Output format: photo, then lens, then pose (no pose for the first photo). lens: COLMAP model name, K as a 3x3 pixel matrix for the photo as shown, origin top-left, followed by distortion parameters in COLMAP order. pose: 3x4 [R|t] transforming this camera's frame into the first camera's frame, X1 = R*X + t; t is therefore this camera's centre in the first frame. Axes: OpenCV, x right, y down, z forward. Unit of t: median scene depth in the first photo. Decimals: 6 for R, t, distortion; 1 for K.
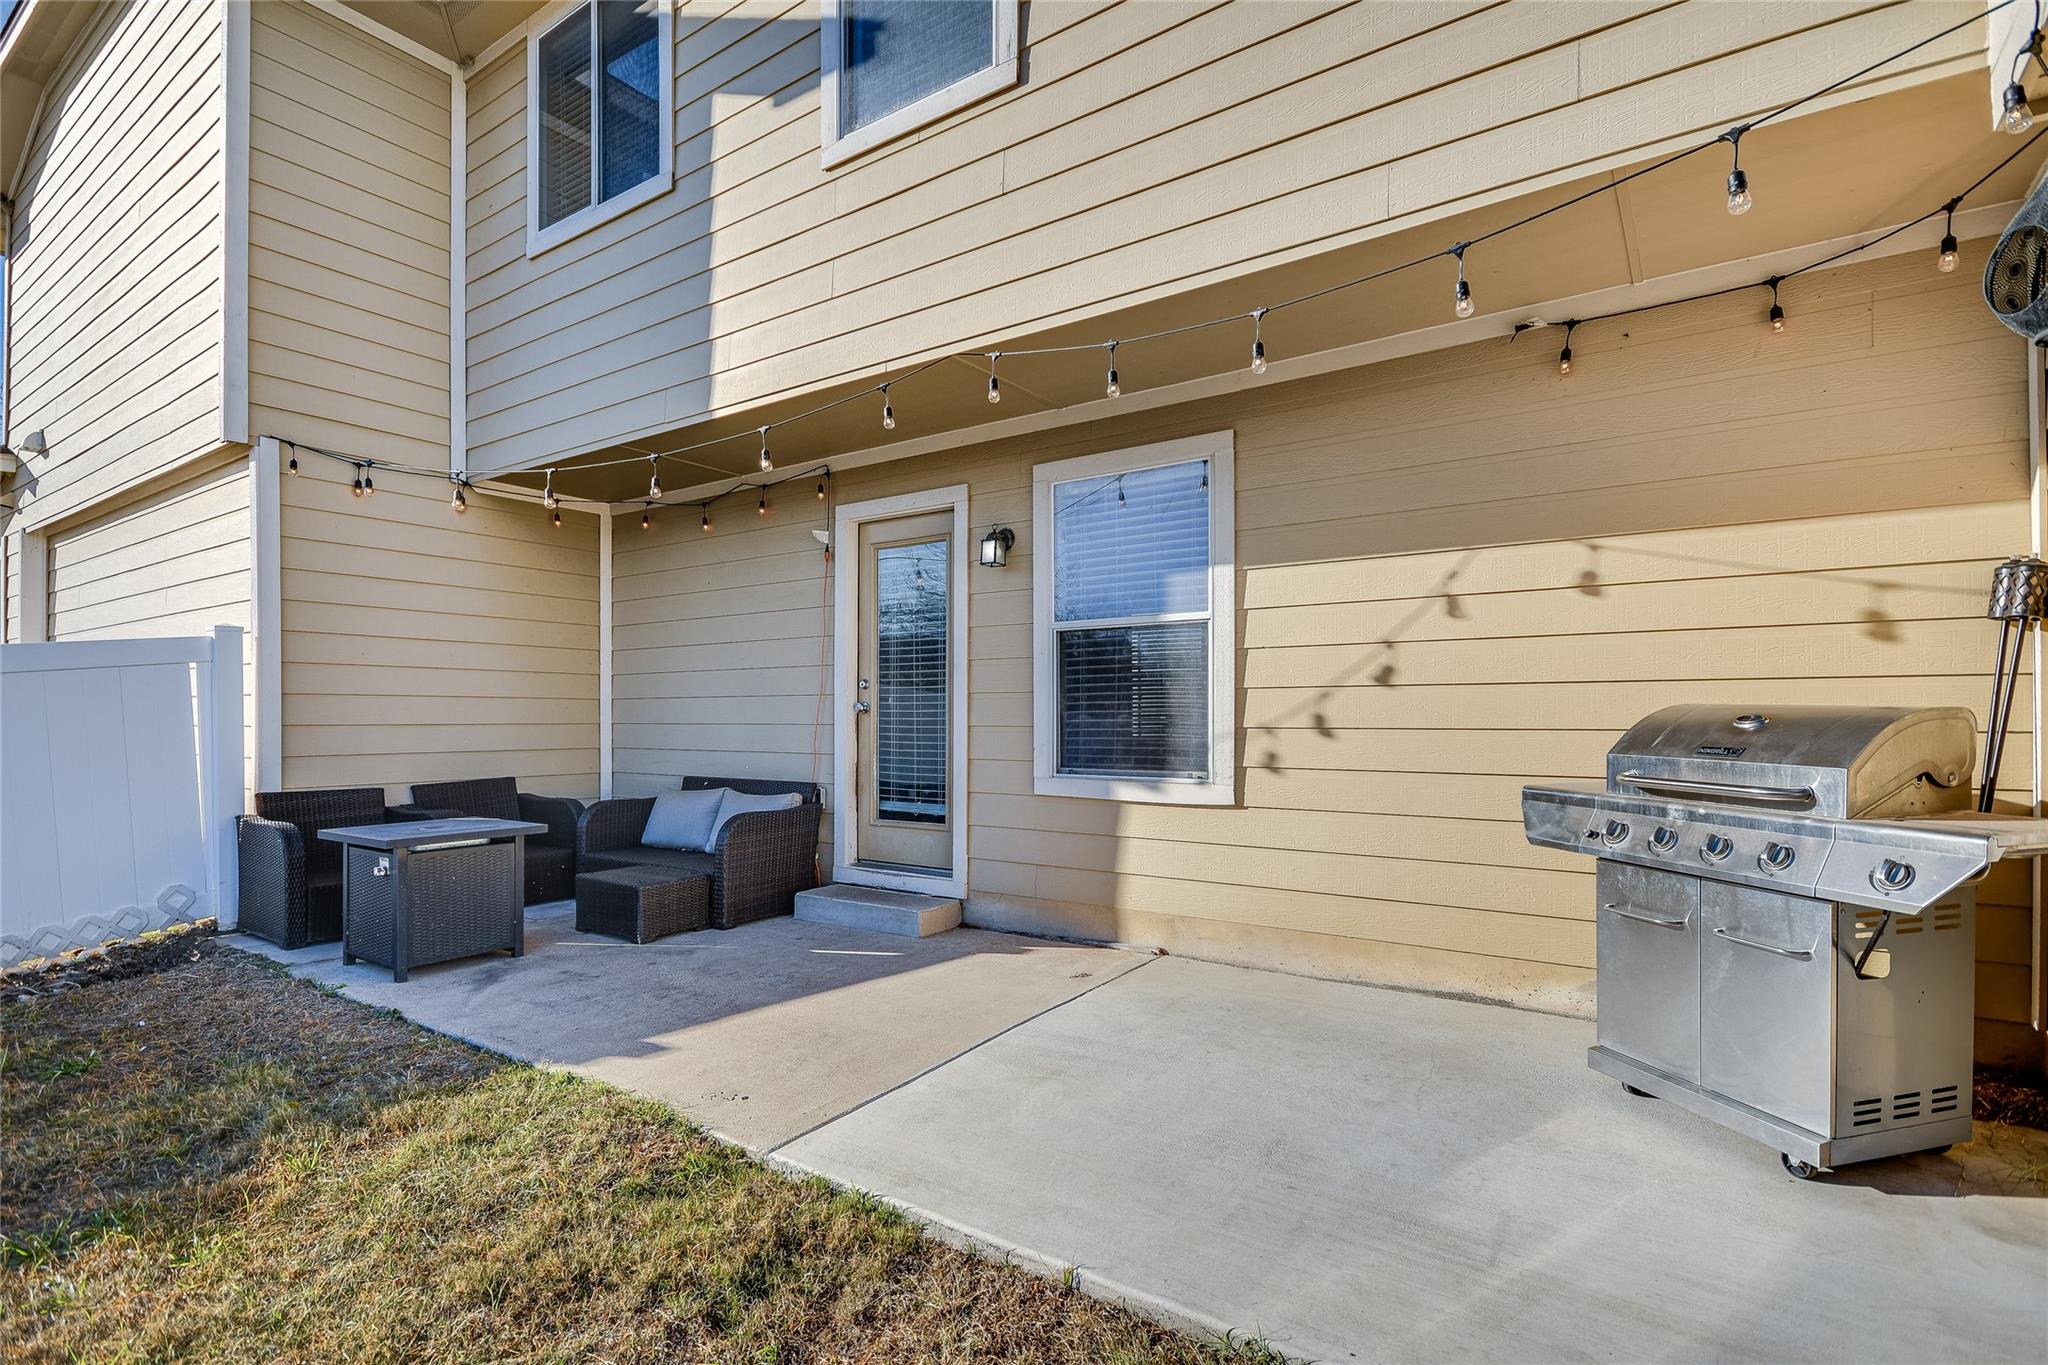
lens RADIAL K [[973.2, 0, 1023.5], [0, 973.2, 705.9], [0, 0, 1]] dist [0.000734, 0.000148]
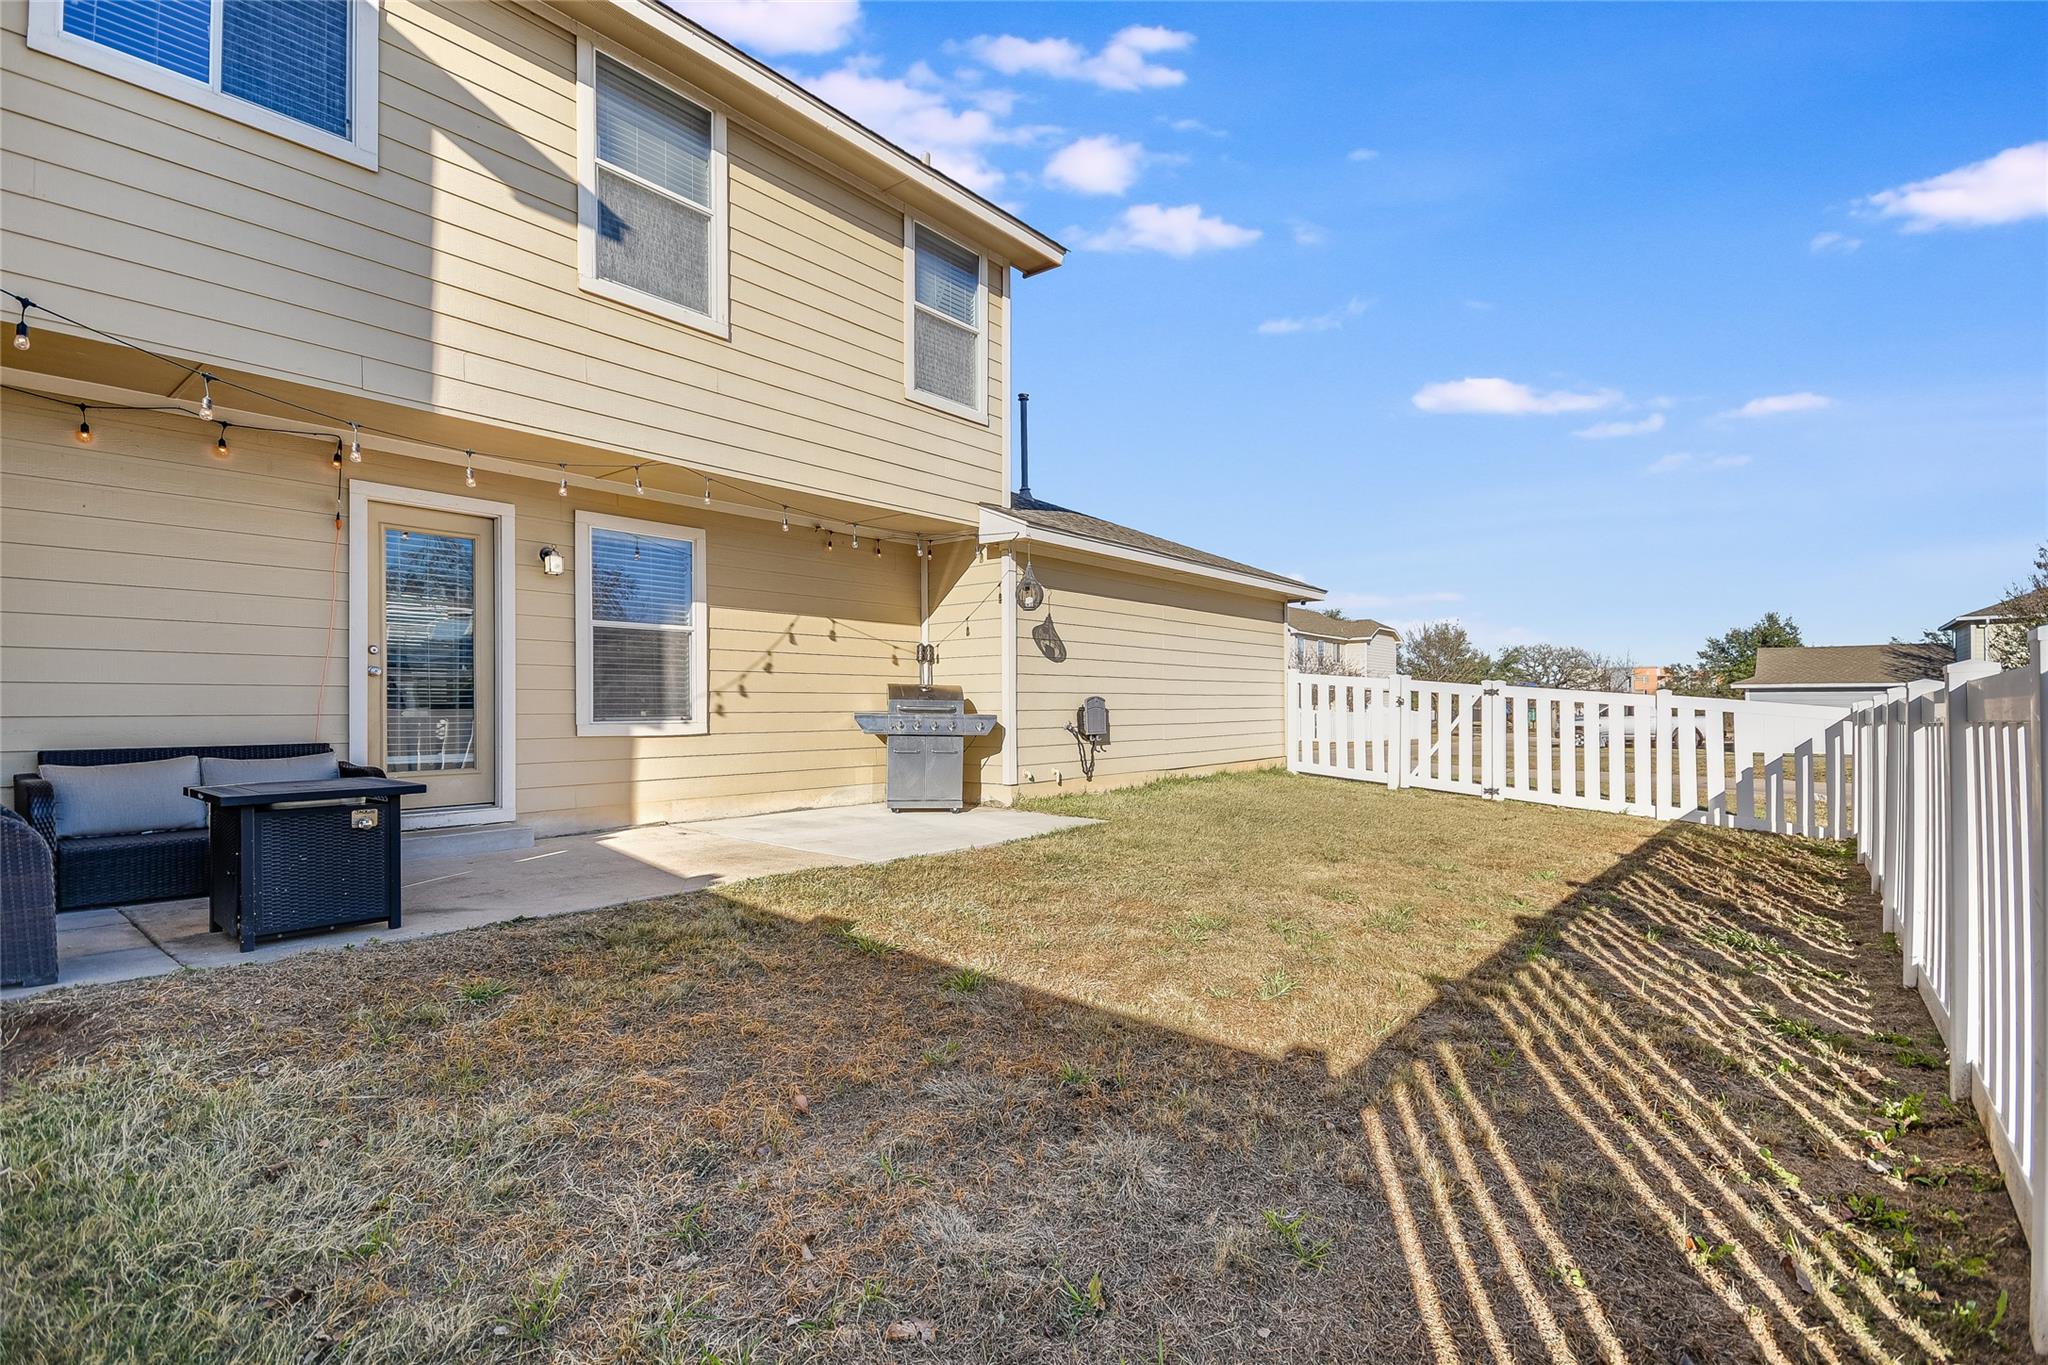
lens RADIAL K [[973.2, 0, 1023.5], [0, 973.2, 705.9], [0, 0, 1]] dist [0.000734, 0.000148]
pose [[0.080247, 0.009790, 0.996727, -1.507156], [0.000555, 0.999951, -0.009867, 0.065448], [-0.996775, 0.001345, 0.080237, 0.239001]]
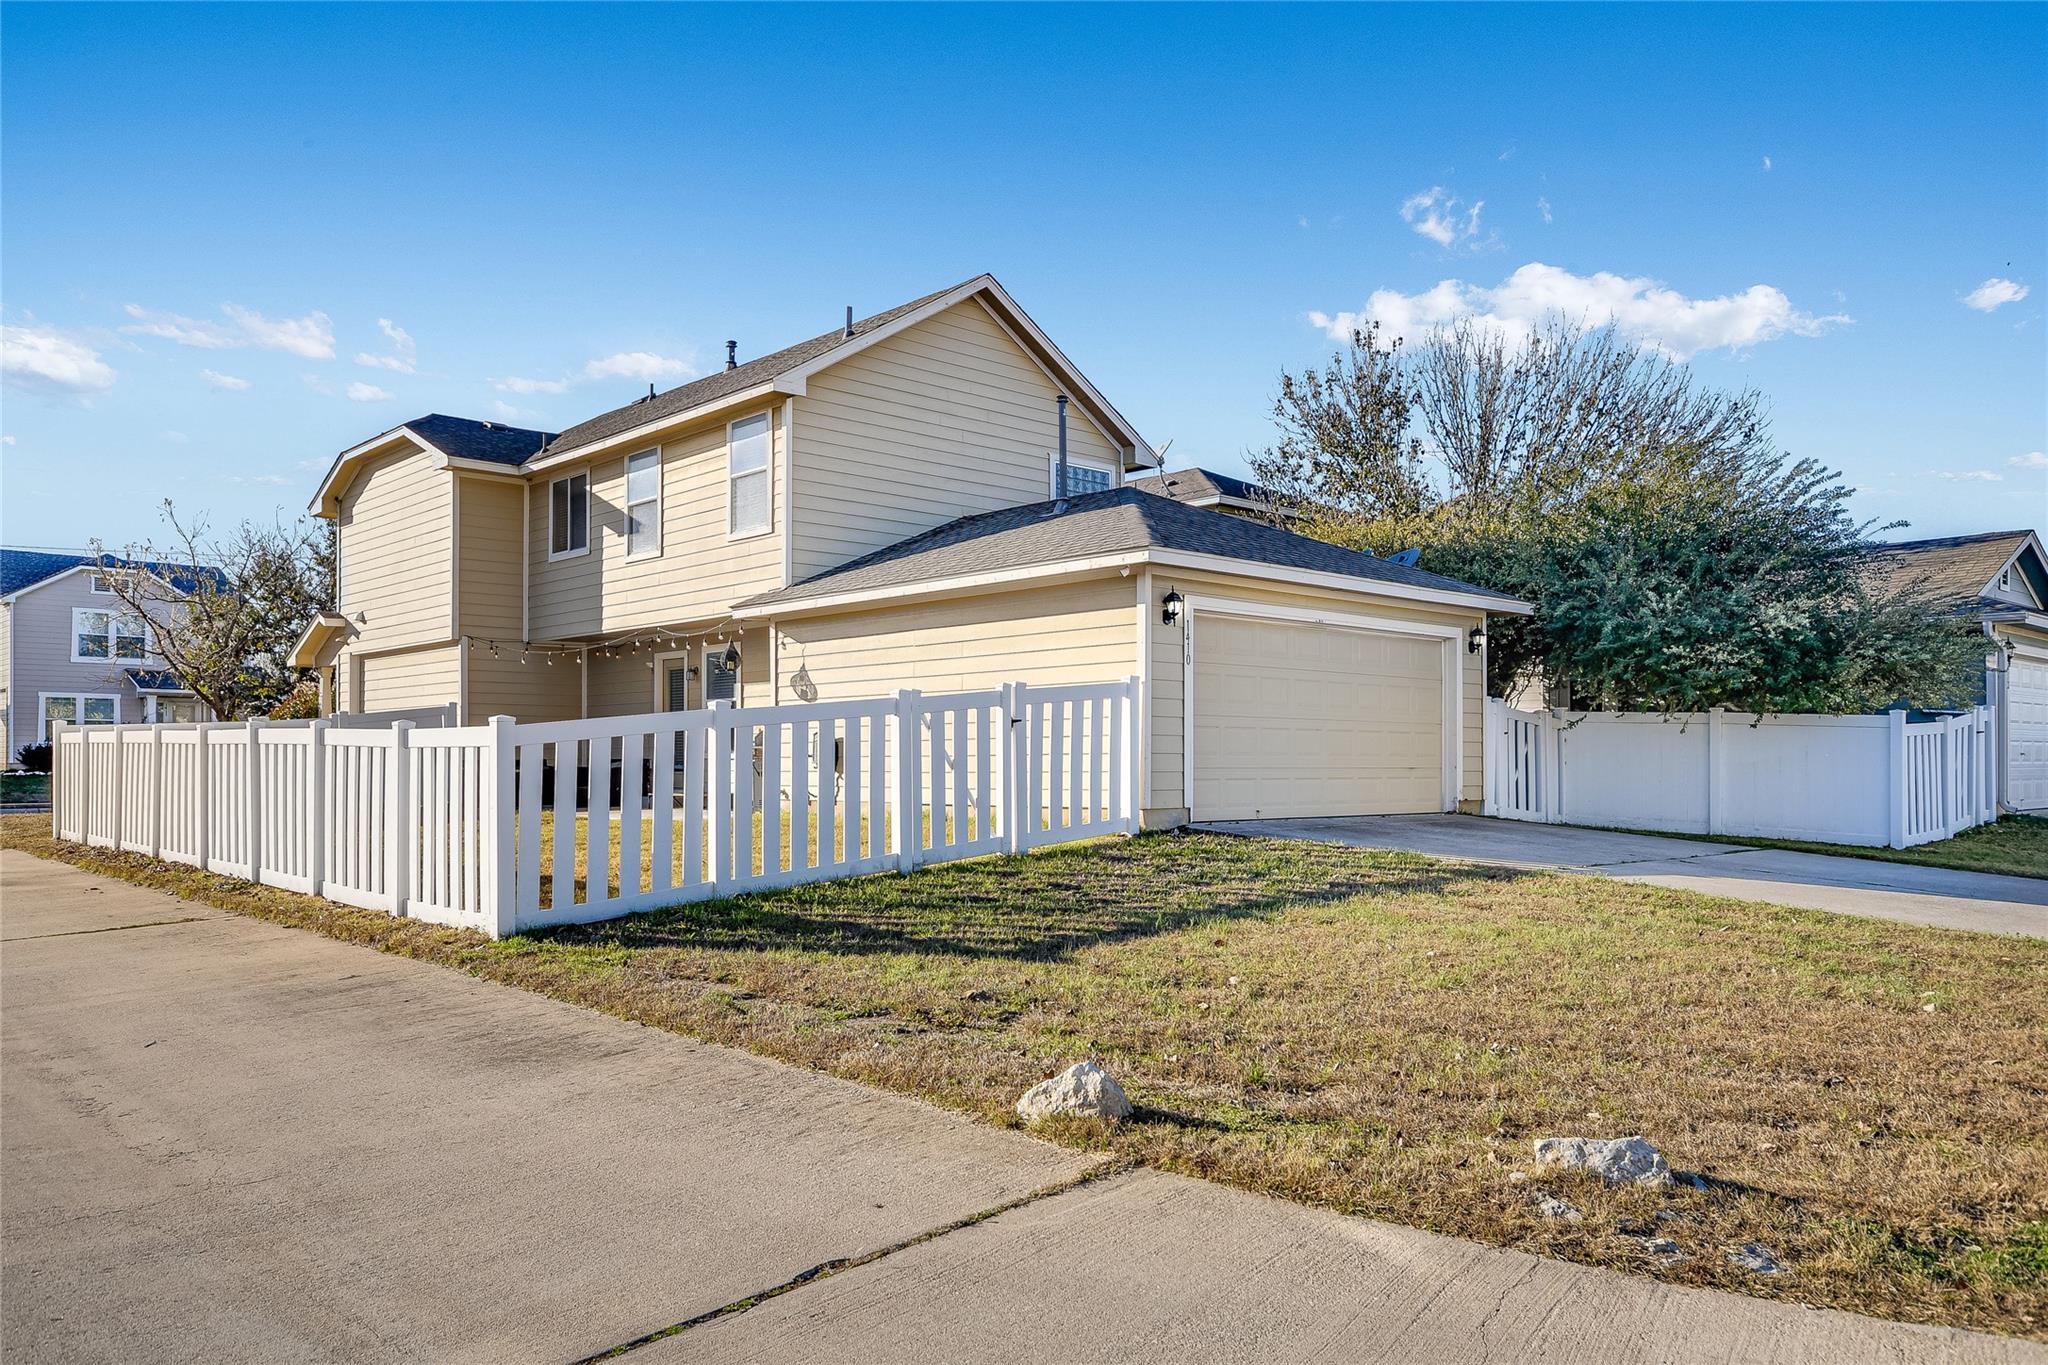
lens RADIAL K [[1527.7, 0, 1021.4], [0, 1527.7, 755.8], [0, 0, 1]] dist [-0.001582, 0.000014]
pose [[0.974177, -0.000832, -0.225783, 2.178597], [0.000938, 0.999999, 0.000361, 0.090085], [0.225782, -0.000563, 0.974178, -3.575907]]
